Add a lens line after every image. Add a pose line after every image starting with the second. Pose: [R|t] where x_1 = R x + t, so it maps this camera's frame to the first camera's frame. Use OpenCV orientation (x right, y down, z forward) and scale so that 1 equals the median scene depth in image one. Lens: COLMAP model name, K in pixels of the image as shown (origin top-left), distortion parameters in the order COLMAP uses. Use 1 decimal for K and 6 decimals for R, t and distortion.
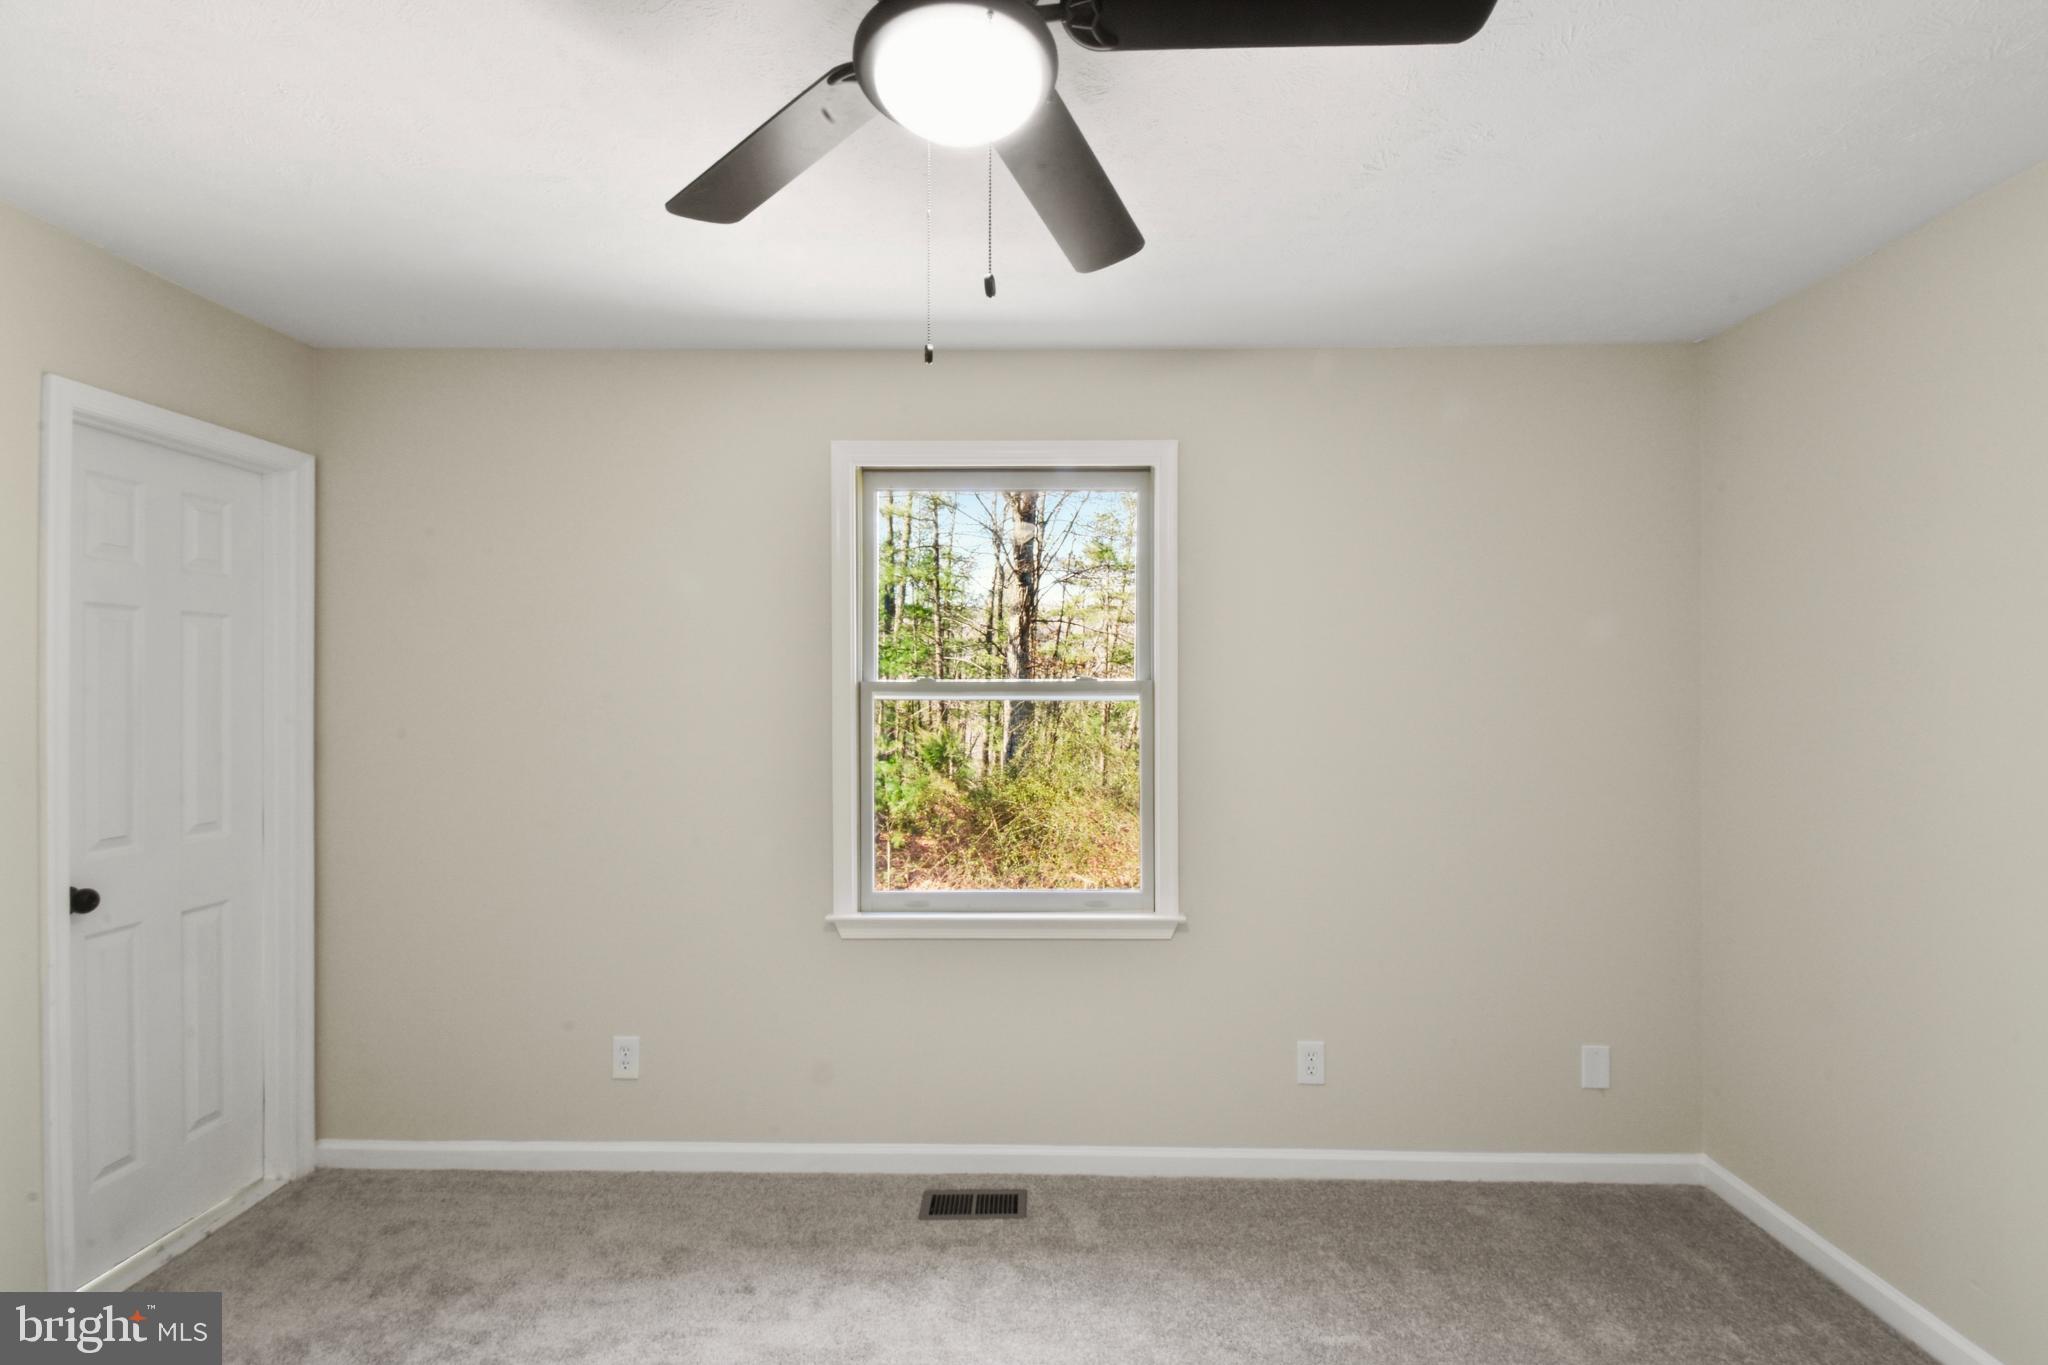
lens RADIAL K [[894.2, 0, 1026.6], [0, 894.2, 690.8], [0, 0, 1]] dist [0.037112, -0.026935]
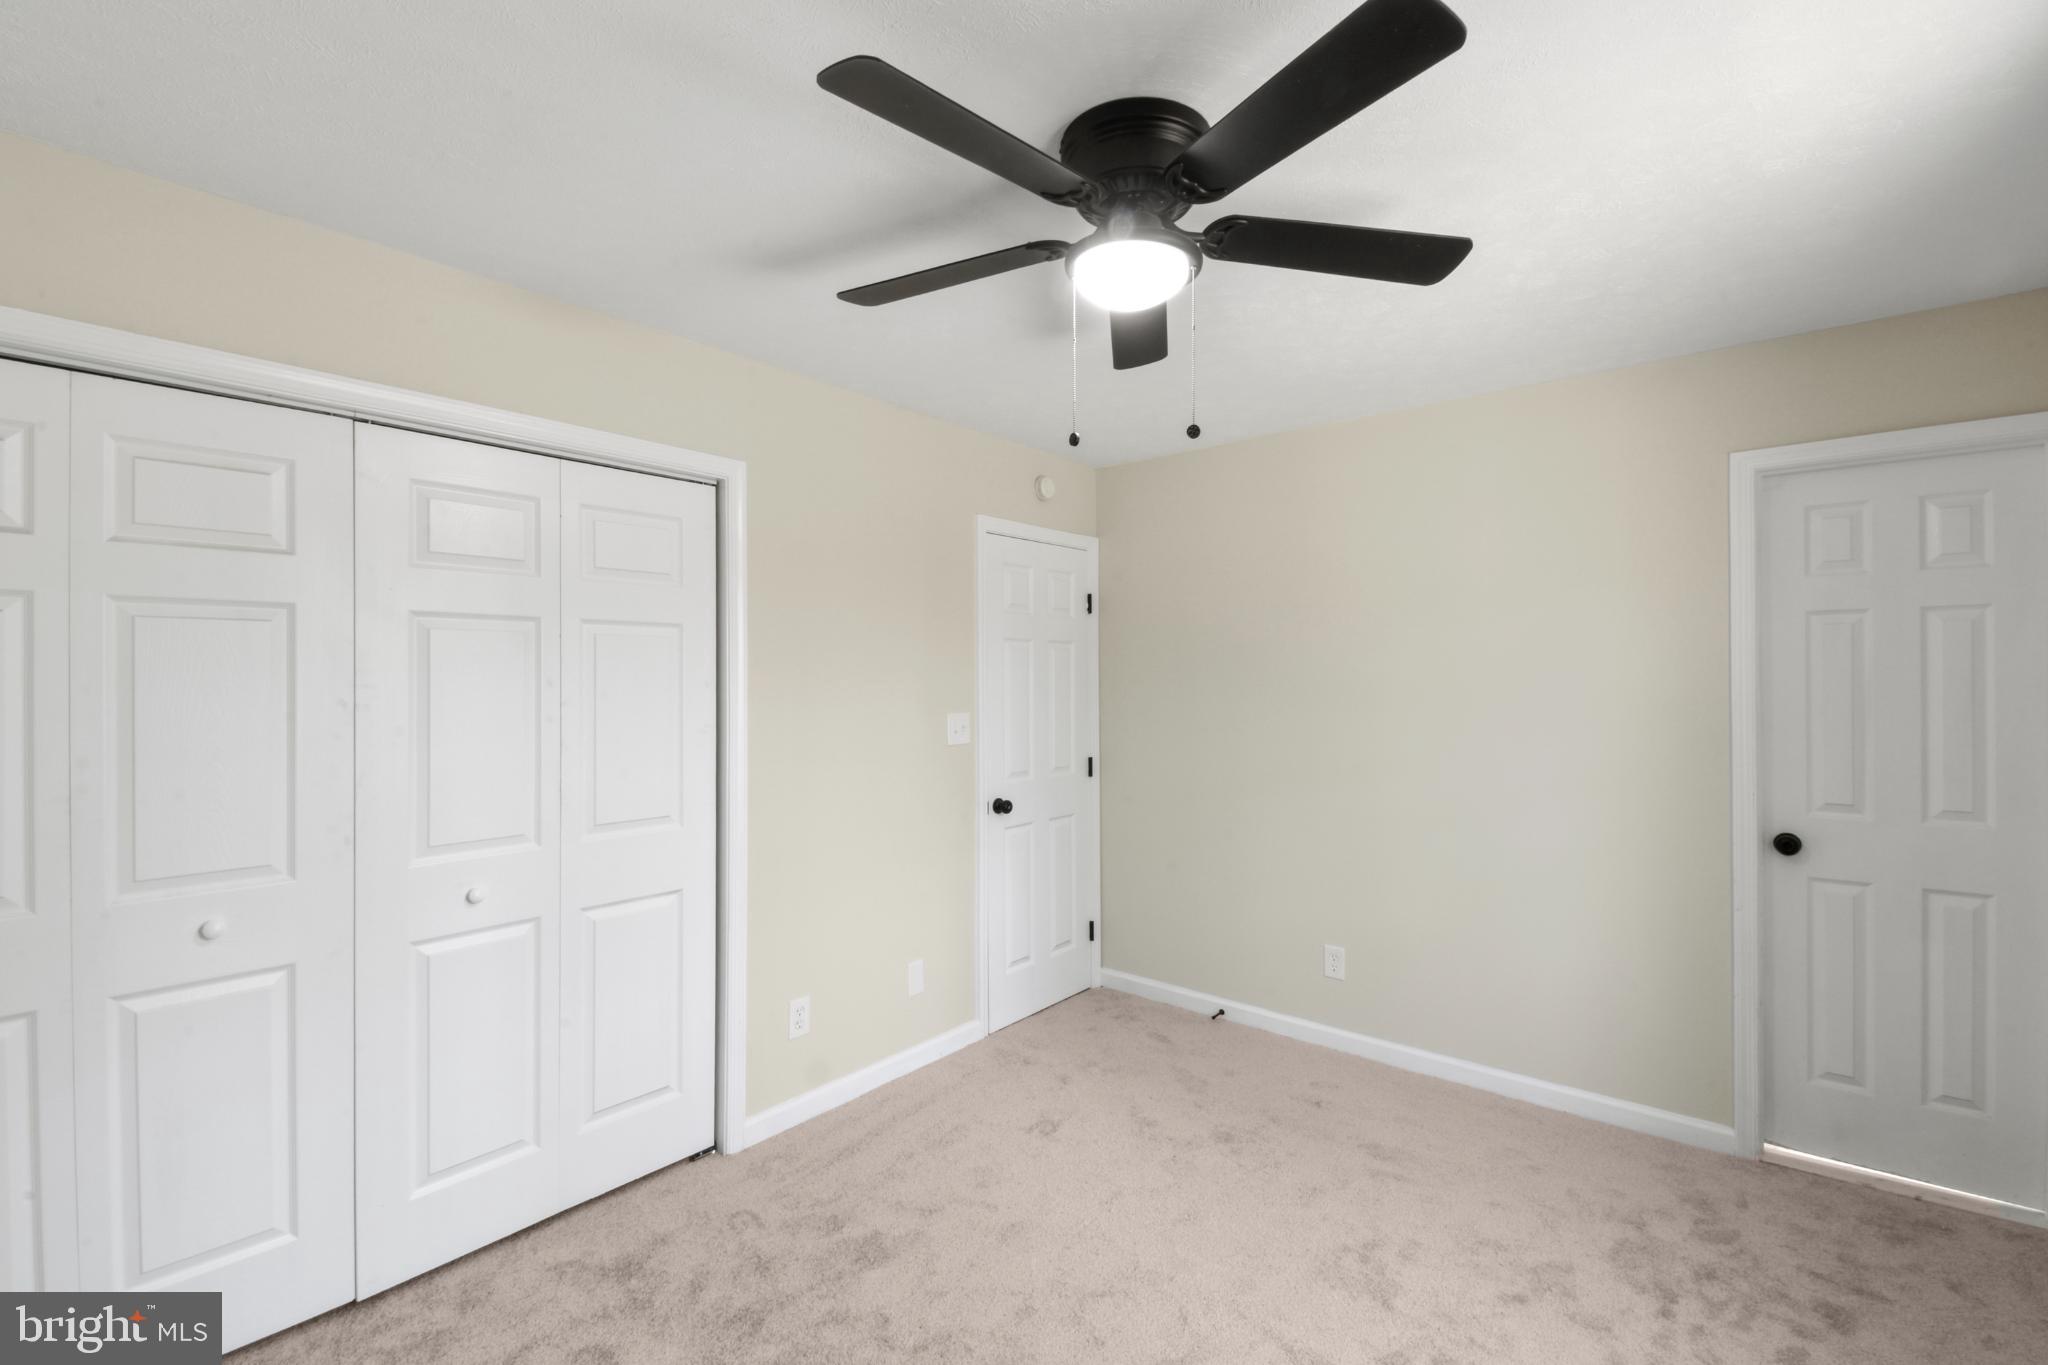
lens RADIAL K [[894.9, 0, 1024.2], [0, 894.9, 679.4], [0, 0, 1]] dist [0.036943, -0.025212]
pose [[-0.634250, -0.002331, -0.773124, 0.580719], [0.002229, 0.999986, -0.004844, -0.000048], [0.773124, -0.004796, -0.634236, 0.878725]]
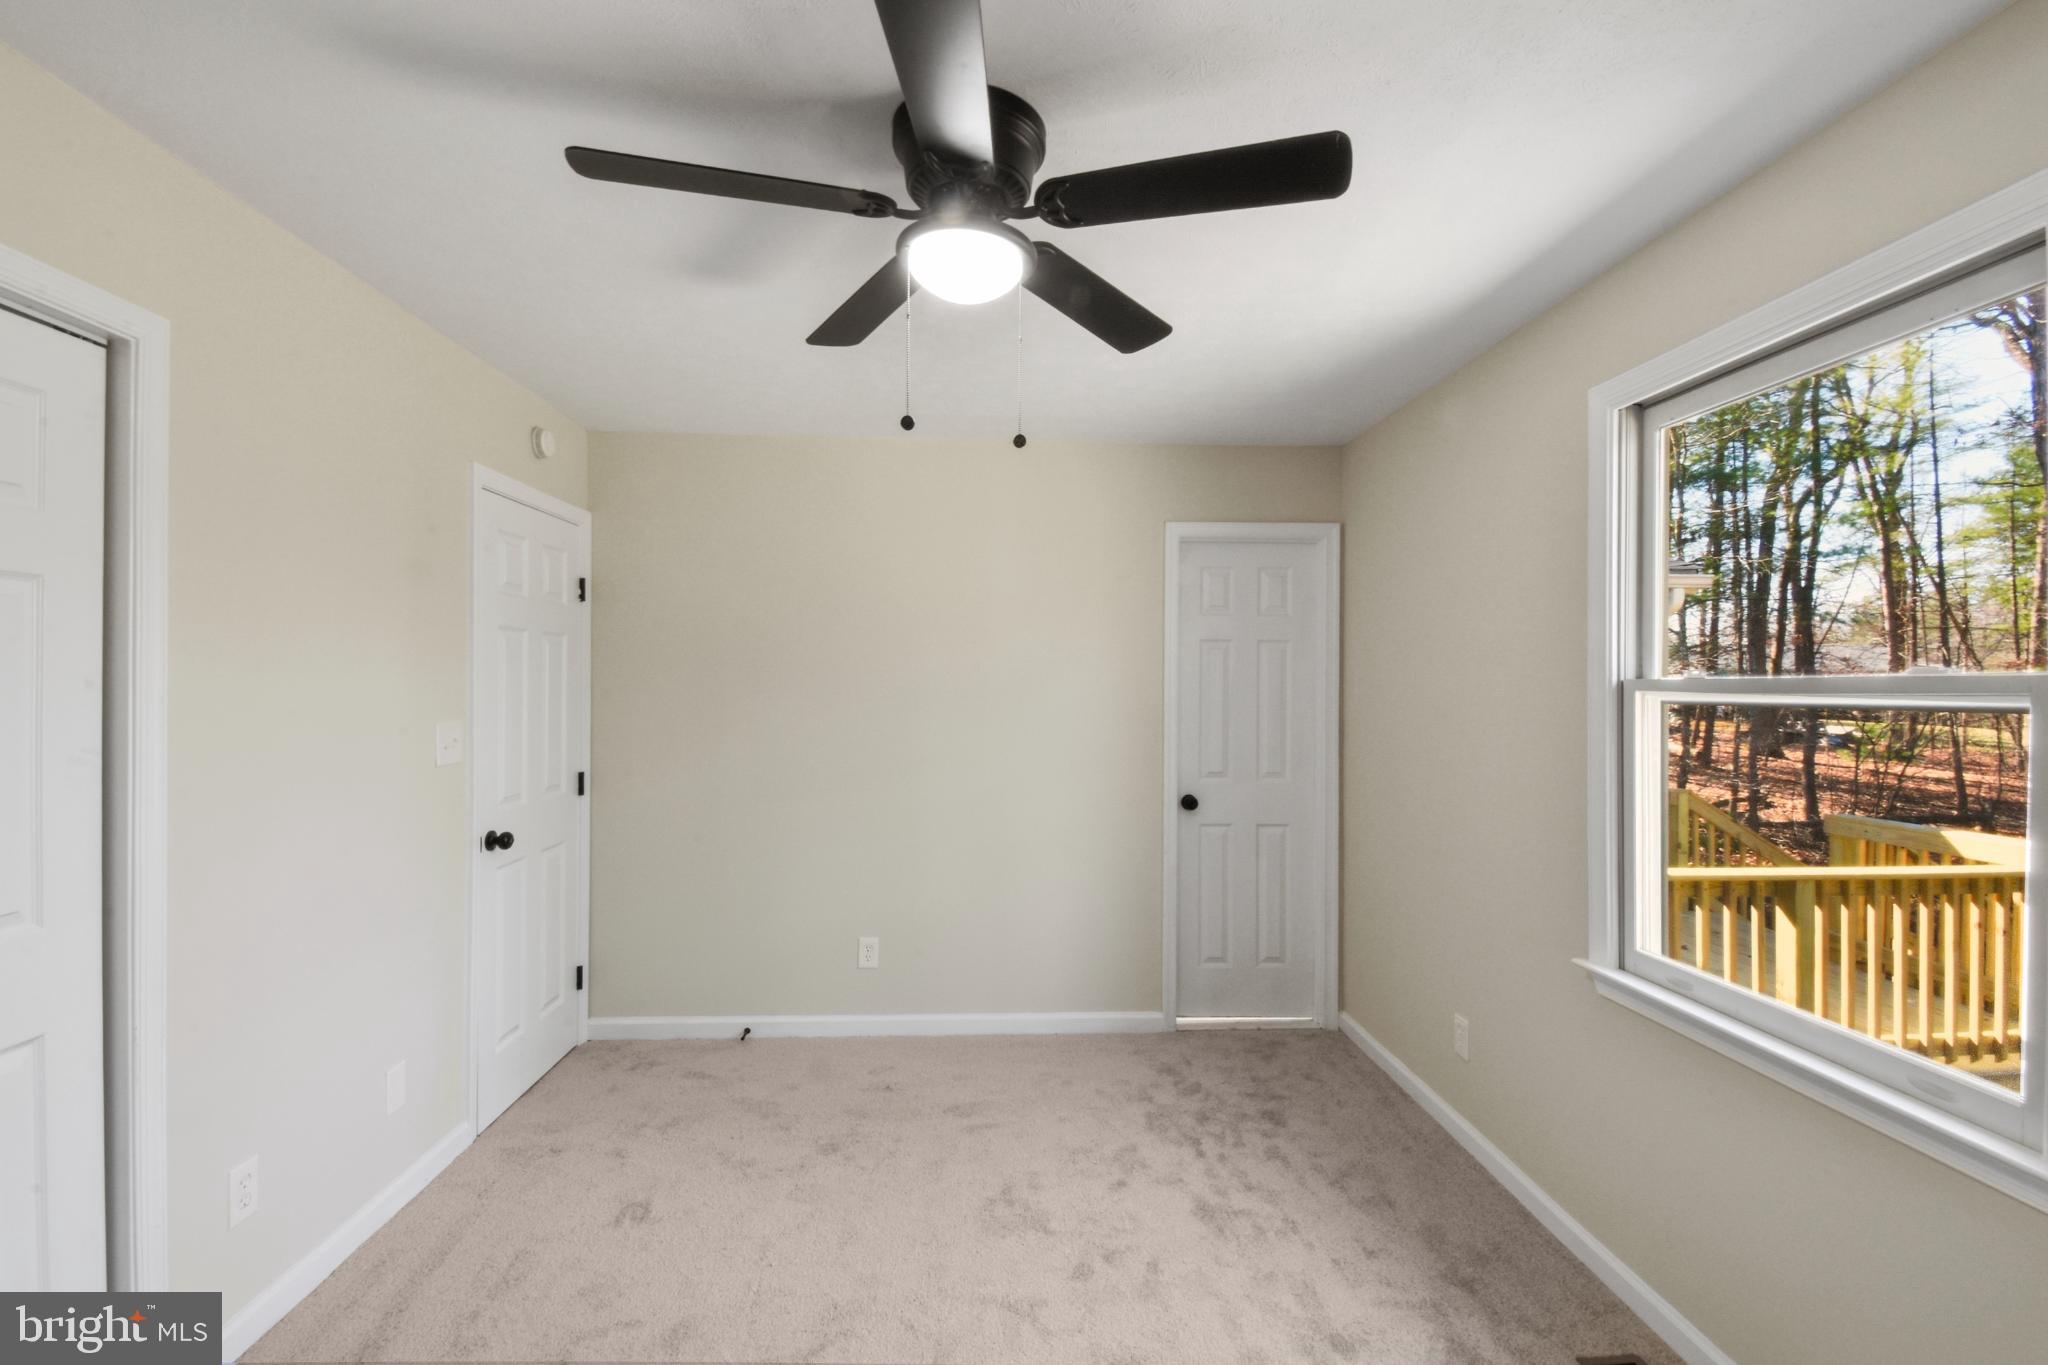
lens RADIAL K [[894.2, 0, 1026.6], [0, 894.2, 690.8], [0, 0, 1]] dist [0.037112, -0.026935]
pose [[0.062819, 0.002903, -0.998021, 0.673350], [-0.006139, 0.999978, 0.002522, 0.001868], [0.998006, 0.005968, 0.062835, 0.492403]]
